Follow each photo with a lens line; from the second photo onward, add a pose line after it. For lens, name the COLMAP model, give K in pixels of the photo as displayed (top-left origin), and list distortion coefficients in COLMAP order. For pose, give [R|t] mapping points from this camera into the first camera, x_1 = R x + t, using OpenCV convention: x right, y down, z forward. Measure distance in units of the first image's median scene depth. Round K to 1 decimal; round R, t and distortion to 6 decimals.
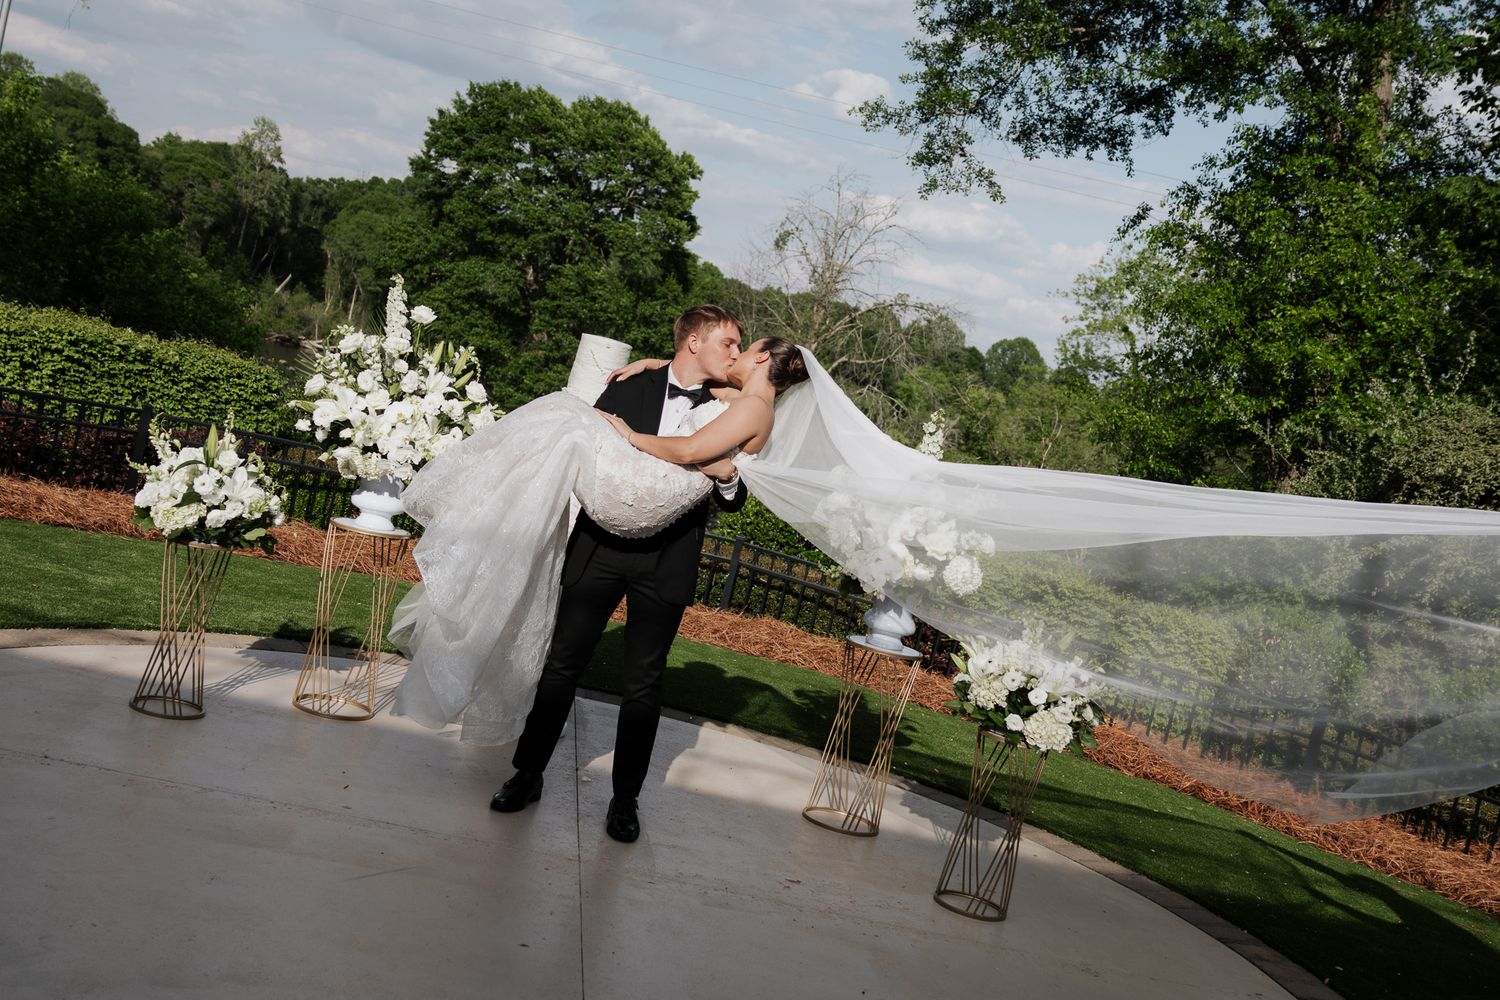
lens RADIAL K [[1671.5, 0, 756.3], [0, 1671.5, 503.1], [0, 0, 1]] dist [-0.012199, 0.007448]
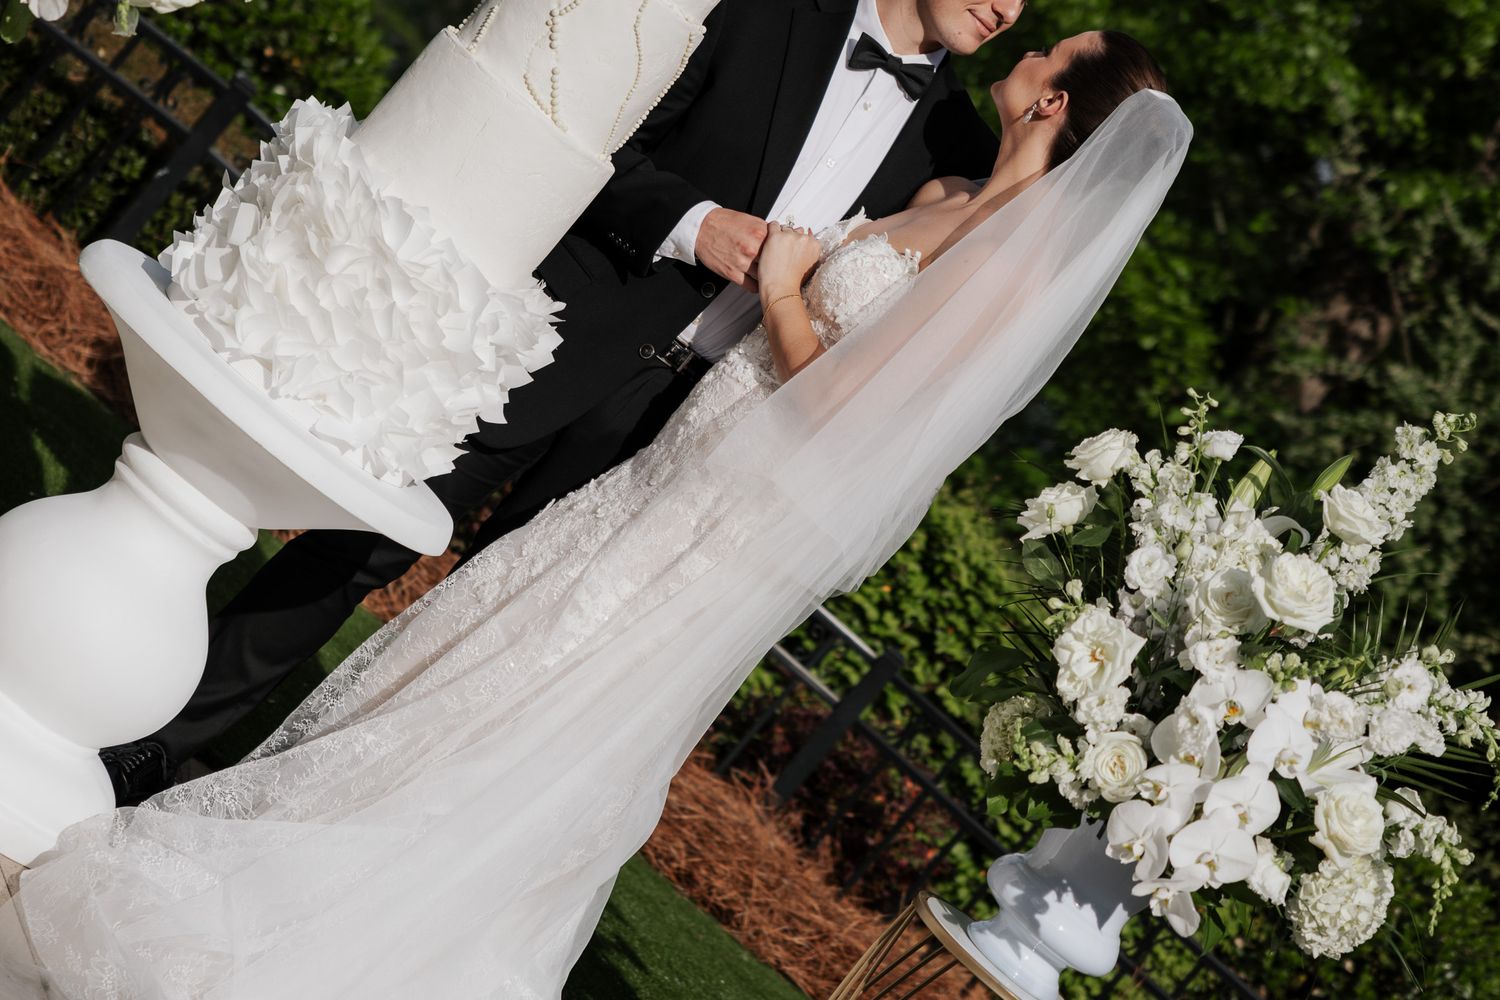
lens RADIAL K [[4670.8, 0, 753.8], [0, 4670.8, 456.7], [0, 0, 1]] dist [0.031663, 0.294031]
pose [[0.864496, 0.392225, 0.314336, -0.176061], [-0.438940, 0.893804, 0.091907, -0.041084], [-0.244907, -0.217428, 0.944852, 0.083059]]
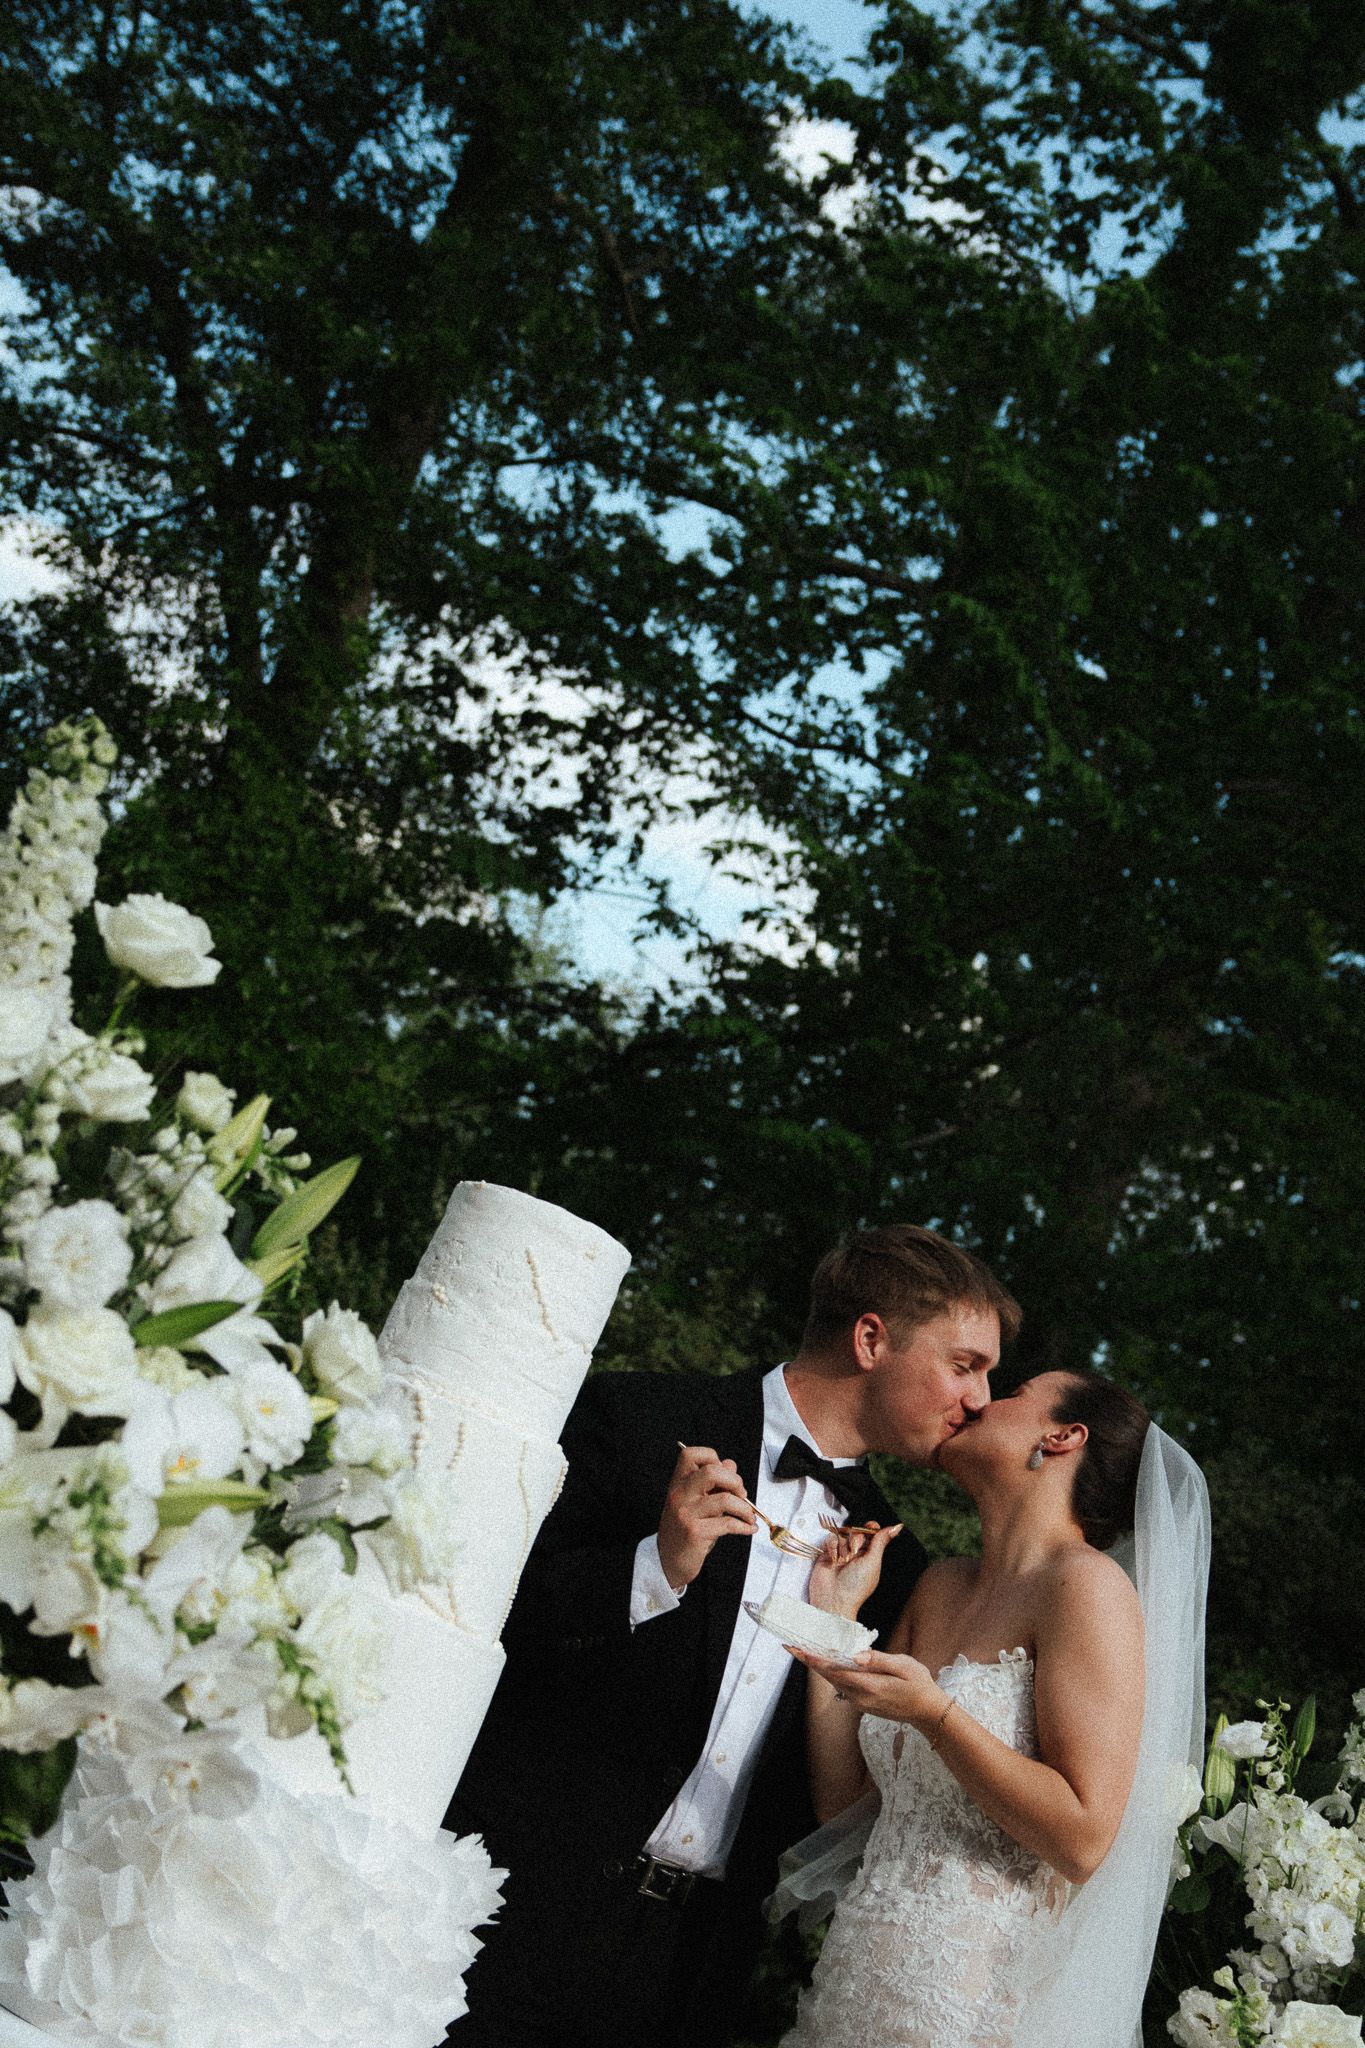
lens RADIAL K [[3347.2, 0, 674.7], [0, 3347.2, 1025.2], [0, 0, 1]] dist [0.045024, 0.121761]
pose [[0.744726, 0.212005, 0.632801, -0.232068], [-0.165007, 0.977255, -0.133213, -0.032218], [-0.646649, -0.005210, 0.762770, 0.359195]]
